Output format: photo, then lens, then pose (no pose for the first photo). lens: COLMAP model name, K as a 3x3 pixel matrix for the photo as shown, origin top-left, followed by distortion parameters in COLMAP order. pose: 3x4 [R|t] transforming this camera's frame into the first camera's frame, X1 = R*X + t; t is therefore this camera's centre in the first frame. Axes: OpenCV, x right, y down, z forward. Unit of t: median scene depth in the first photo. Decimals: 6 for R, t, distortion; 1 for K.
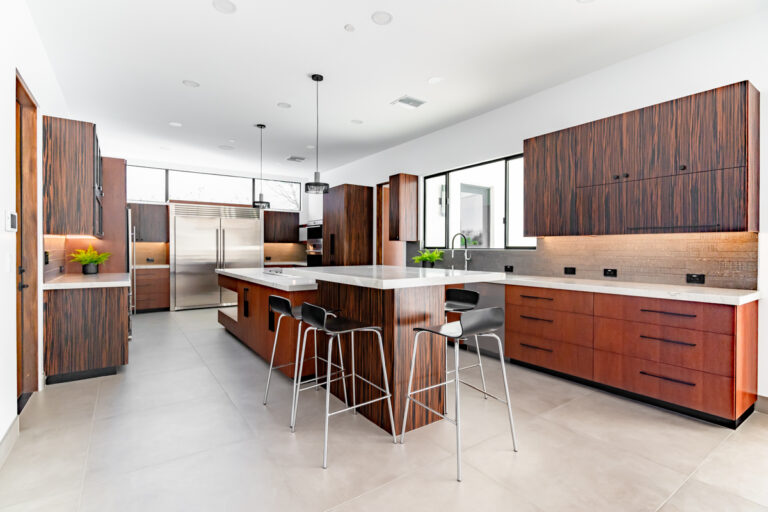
lens RADIAL K [[372.7, 0, 382.4], [0, 372.7, 252.8], [0, 0, 1]] dist [-0.002804, -0.000602]
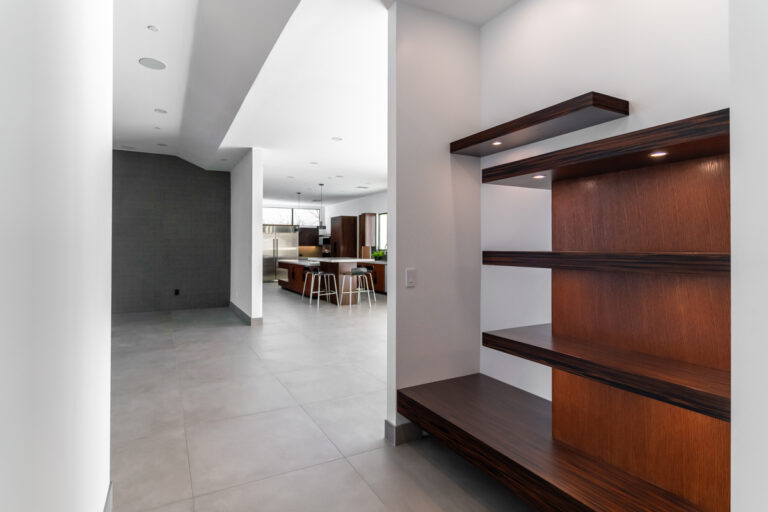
lens RADIAL K [[366.0, 0, 383.7], [0, 366.0, 252.0], [0, 0, 1]] dist [0.002739, 0.000564]
pose [[0.997702, 0.002676, -0.067699, 0.270635], [-0.002408, 0.999989, 0.004031, -0.009181], [0.067709, -0.003859, 0.997698, -0.943106]]
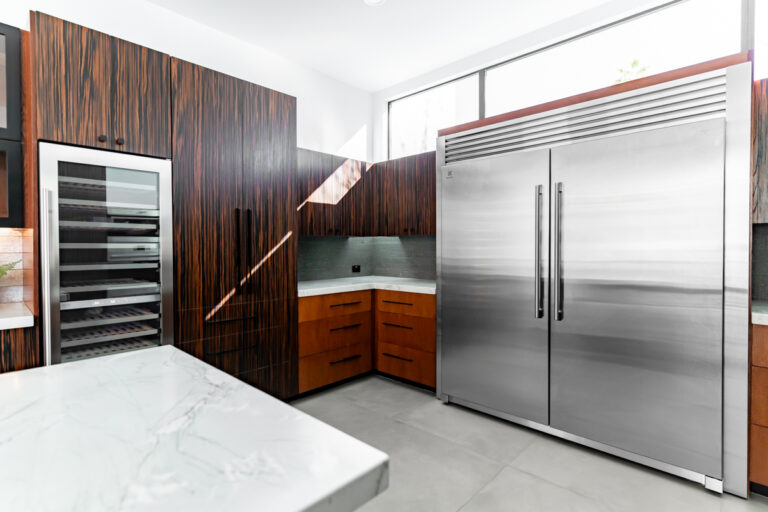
lens RADIAL K [[382.3, 0, 382.8], [0, 382.3, 252.8], [0, 0, 1]] dist [-0.000791, 0.000057]
pose [[0.200445, 0.011061, -0.979643, -0.197879], [-0.005970, 0.999931, 0.010069, -0.012059], [0.979687, 0.003830, 0.200497, 1.027705]]
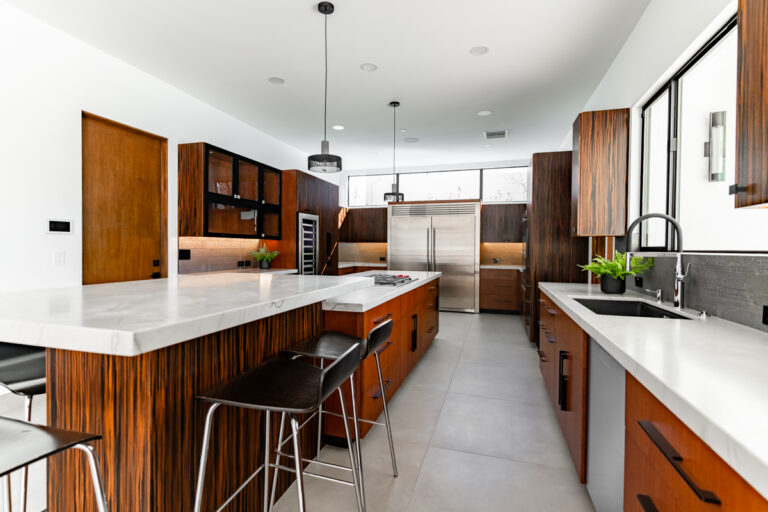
lens RADIAL K [[366.0, 0, 383.7], [0, 366.0, 252.0], [0, 0, 1]] dist [0.002739, 0.000564]
pose [[0.614014, 0.011897, -0.789205, 0.288909], [-0.015185, 0.999879, 0.003259, -0.005472], [0.789149, 0.009983, 0.614121, 0.425598]]
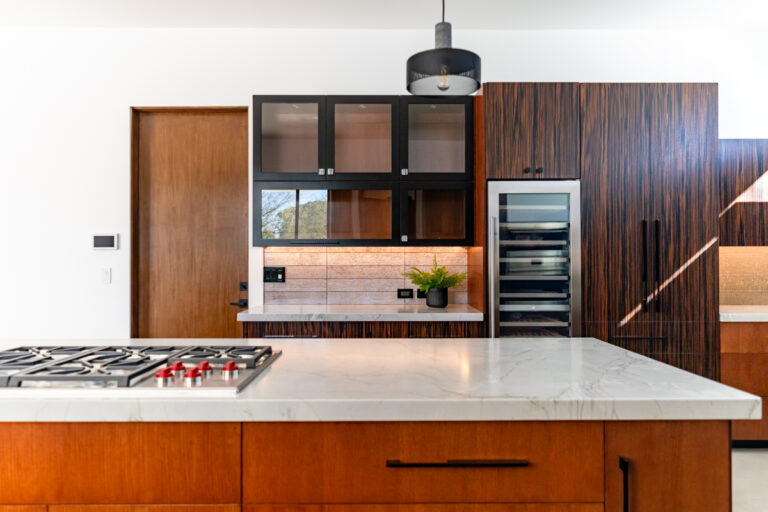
lens RADIAL K [[524.8, 0, 384.0], [0, 524.8, 256.0], [0, 0, 1]] dist [0.015924, -0.000318]
pose [[-0.563493, -0.010816, -0.826050, -0.033841], [-0.008442, 0.999937, -0.007333, -0.012127], [0.826078, 0.002842, -0.563549, 1.040985]]
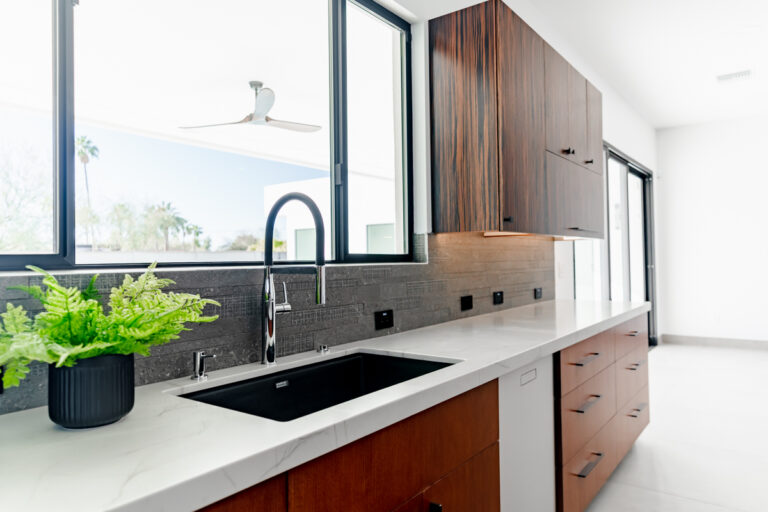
lens RADIAL K [[524.8, 0, 384.0], [0, 524.8, 256.0], [0, 0, 1]] dist [0.015924, -0.000318]
pose [[-0.316925, 0.009897, 0.948399, -0.091288], [0.023657, 0.999717, -0.002527, -0.010823], [-0.948155, 0.021635, -0.317070, 0.877452]]
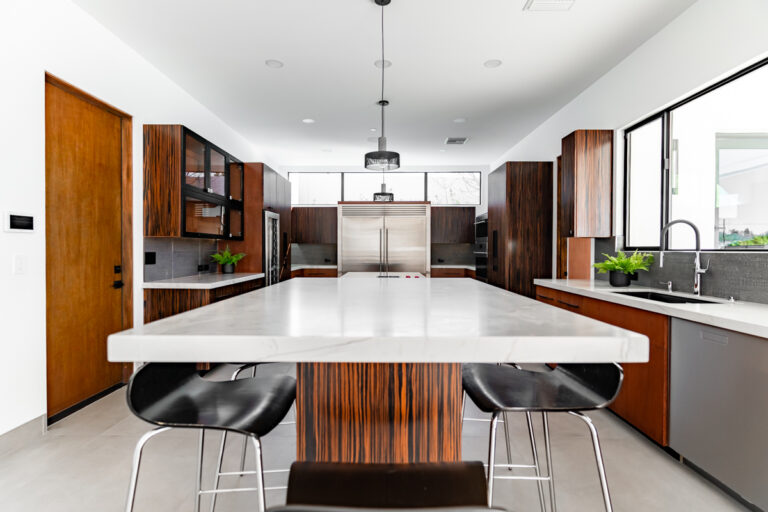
lens RADIAL K [[372.7, 0, 382.4], [0, 372.7, 252.8], [0, 0, 1]] dist [-0.002804, -0.000602]
pose [[0.815190, 0.005433, -0.579168, 0.141523], [-0.006635, 0.999978, 0.000042, -0.003640], [0.579156, 0.003809, 0.815208, 0.287648]]
